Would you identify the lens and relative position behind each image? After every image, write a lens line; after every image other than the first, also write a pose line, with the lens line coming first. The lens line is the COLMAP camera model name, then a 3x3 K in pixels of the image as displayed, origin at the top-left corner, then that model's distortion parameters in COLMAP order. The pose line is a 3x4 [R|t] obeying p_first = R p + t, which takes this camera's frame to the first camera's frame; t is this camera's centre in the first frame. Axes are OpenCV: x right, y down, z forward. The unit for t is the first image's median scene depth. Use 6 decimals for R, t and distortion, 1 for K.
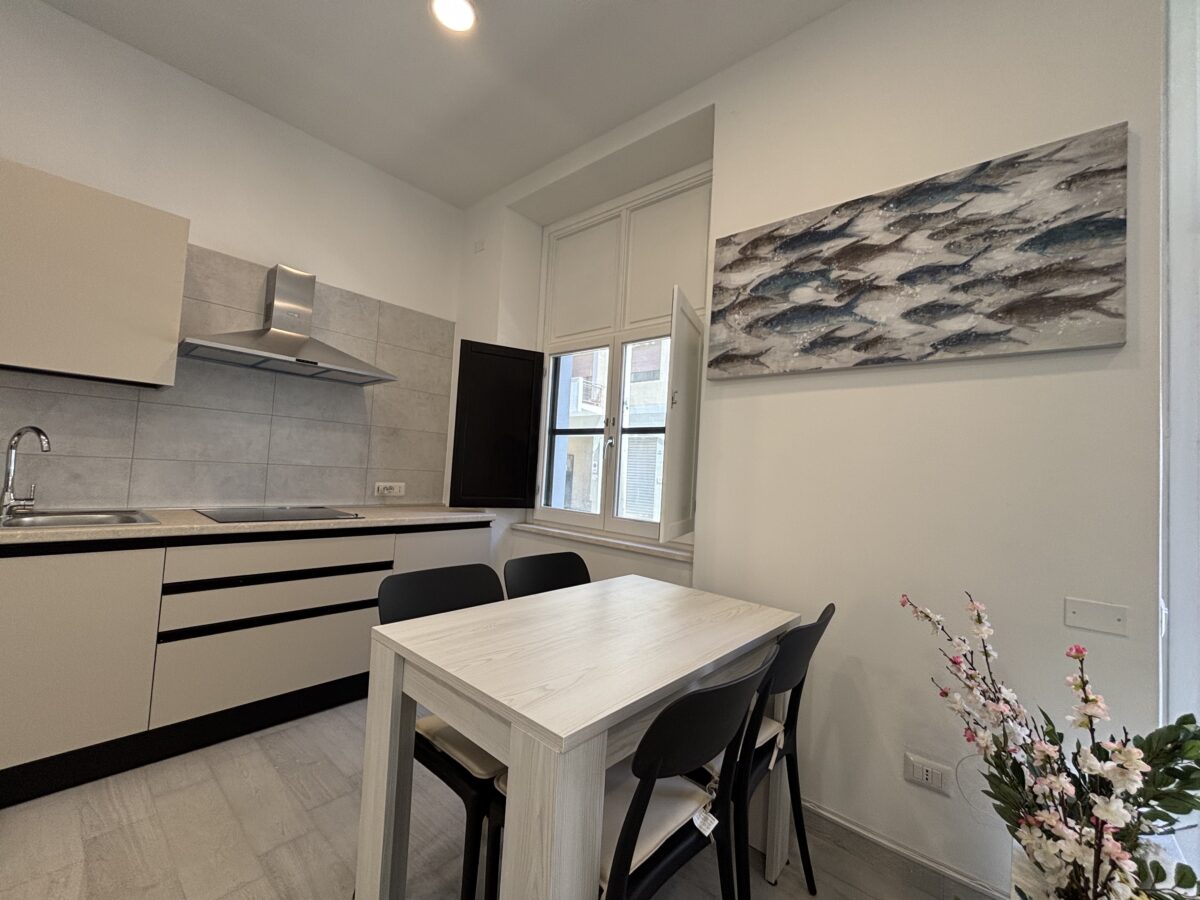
lens RADIAL K [[482.1, 0, 593.4], [0, 482.1, 449.4], [0, 0, 1]] dist [0.001065, 0.000500]
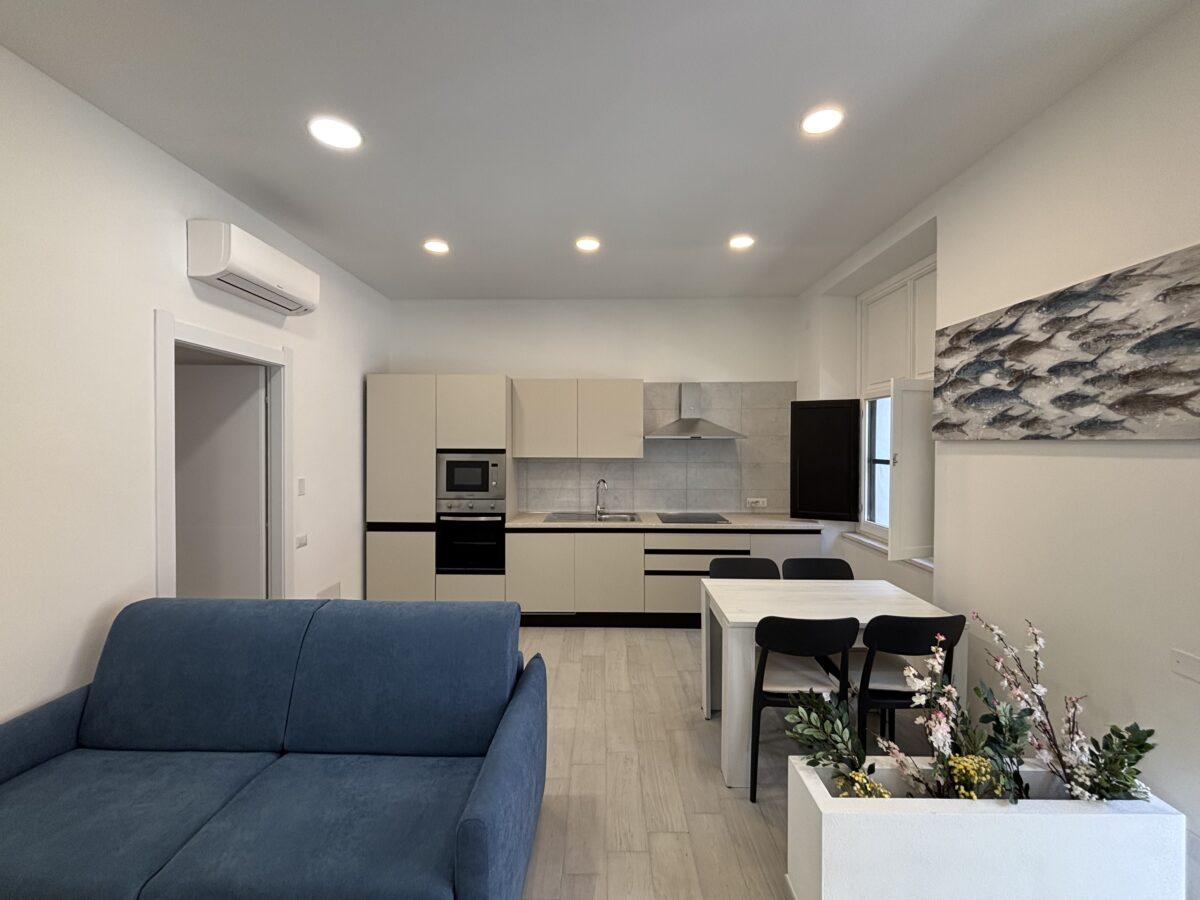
lens RADIAL K [[482.1, 0, 596.0], [0, 482.1, 447.8], [0, 0, 1]] dist [0.001065, 0.000500]
pose [[0.638291, -0.047213, -0.768346, 0.683637], [0.070897, 0.997481, -0.002396, -0.194279], [0.766523, -0.052944, 0.640030, -0.562651]]
